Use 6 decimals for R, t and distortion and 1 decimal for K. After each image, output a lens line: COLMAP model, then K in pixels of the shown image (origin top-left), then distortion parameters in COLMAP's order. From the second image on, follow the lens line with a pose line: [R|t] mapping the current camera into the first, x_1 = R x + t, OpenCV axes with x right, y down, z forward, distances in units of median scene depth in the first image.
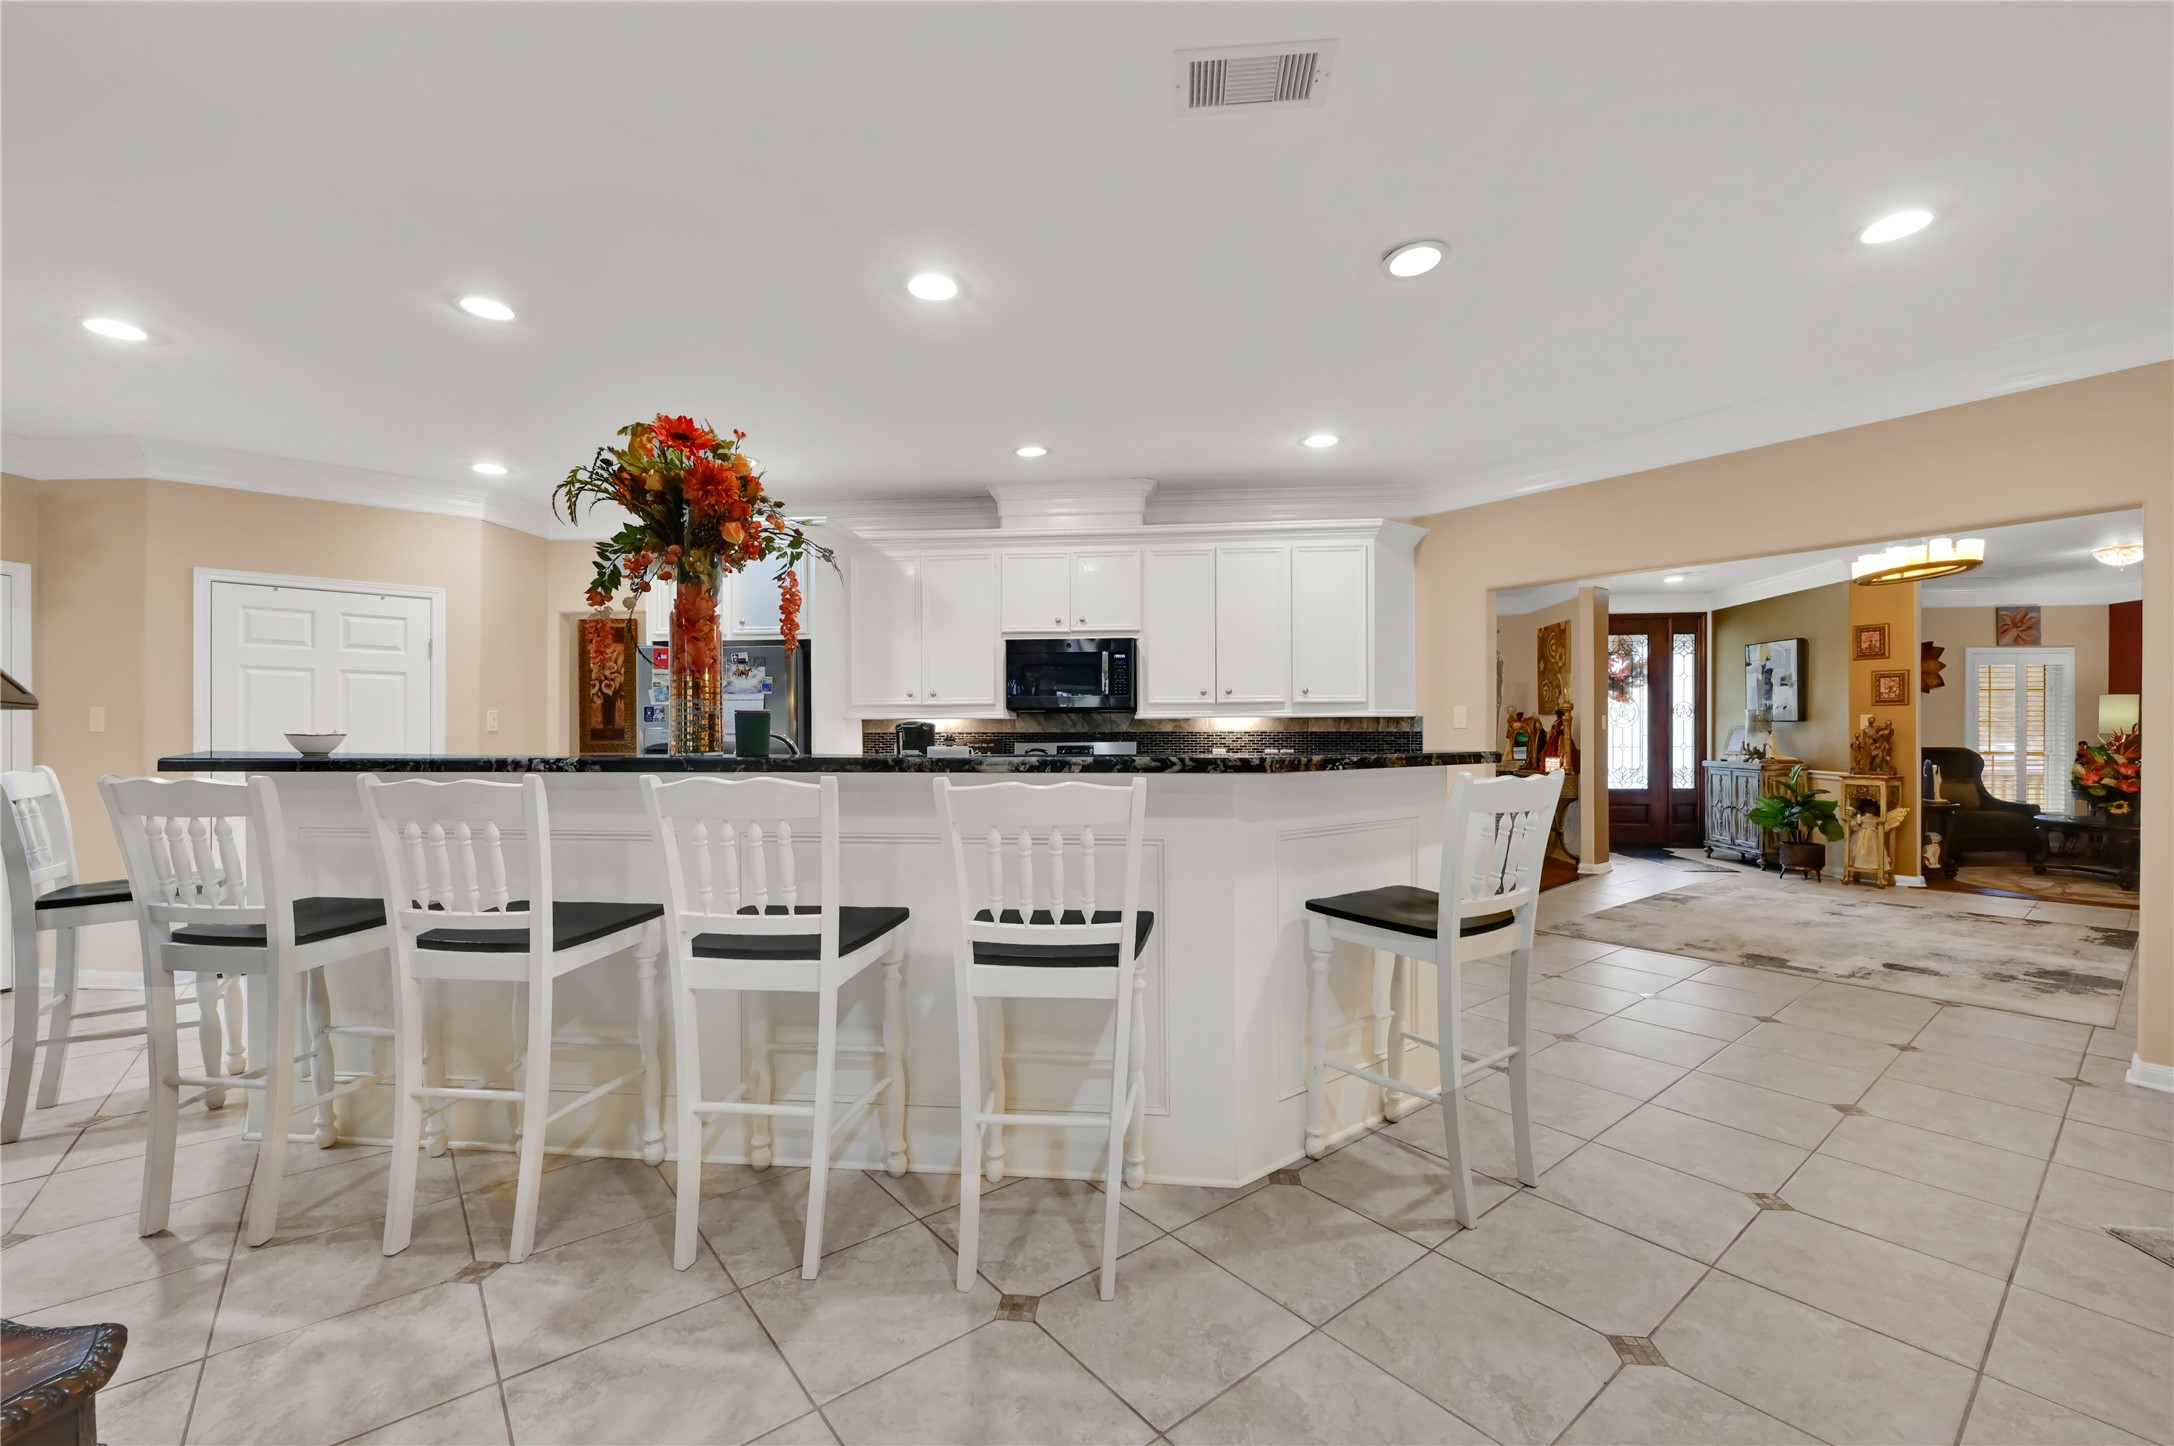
lens RADIAL K [[893.1, 0, 1100.3], [0, 893.1, 736.1], [0, 0, 1]] dist [-0.001413, -0.000056]
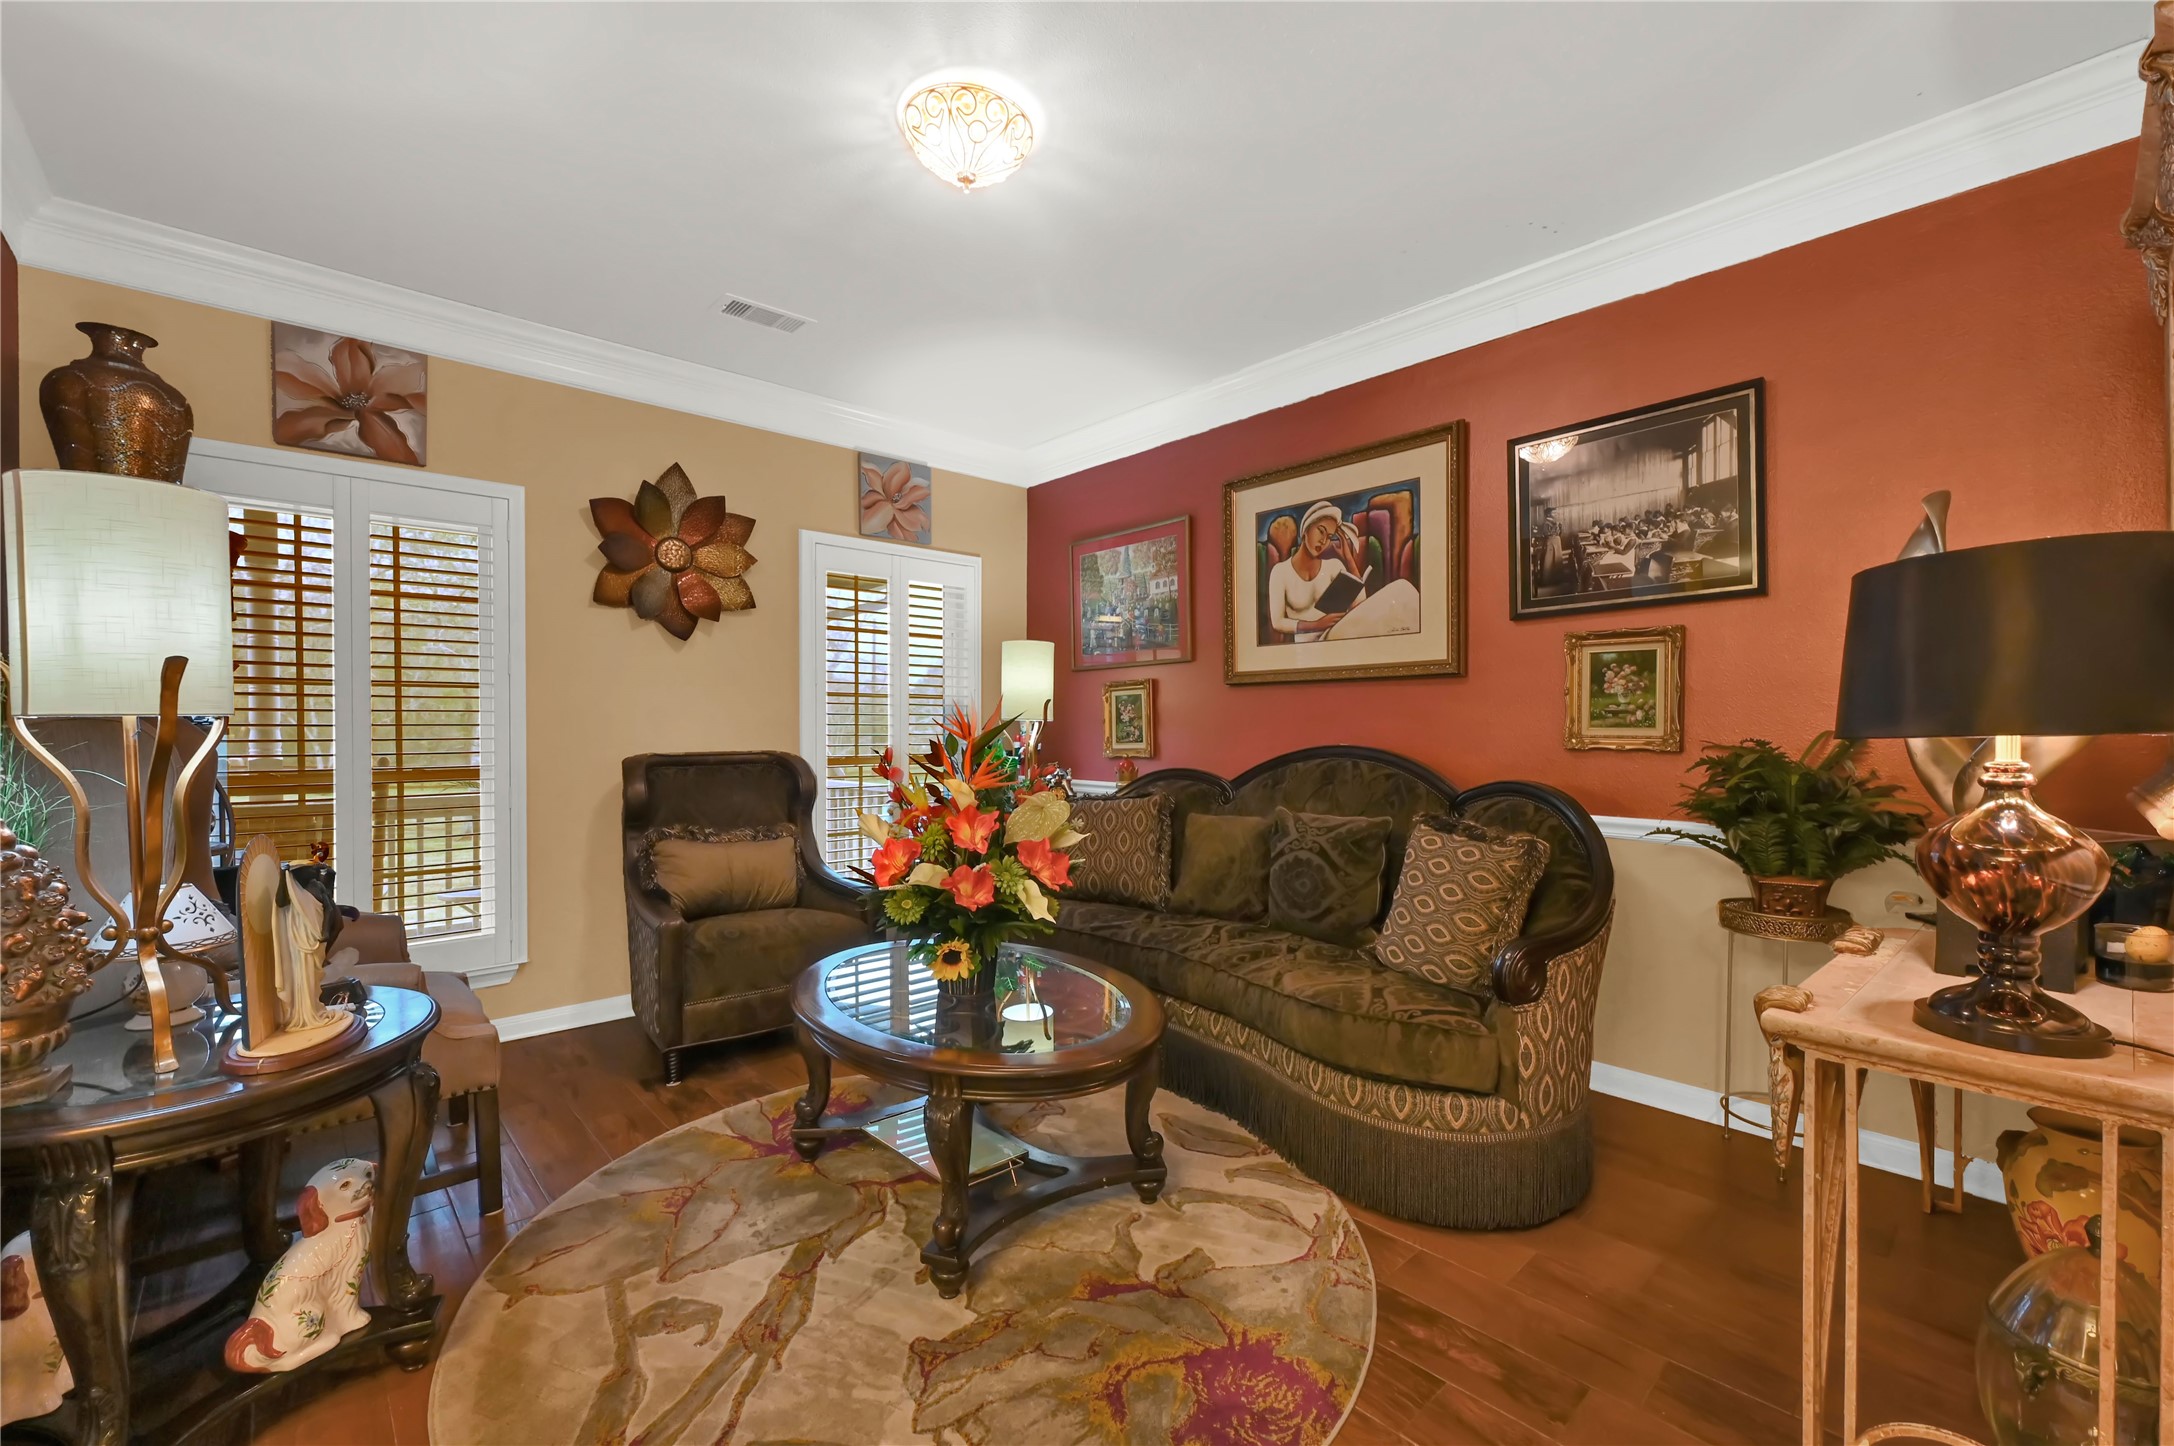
lens RADIAL K [[893.1, 0, 1103.1], [0, 893.1, 736.9], [0, 0, 1]] dist [-0.001413, -0.000056]
pose [[0.657211, -0.007266, 0.753672, 0.736583], [0.002925, 0.999971, 0.007091, 0.003165], [-0.753701, -0.002456, 0.657213, 0.593634]]
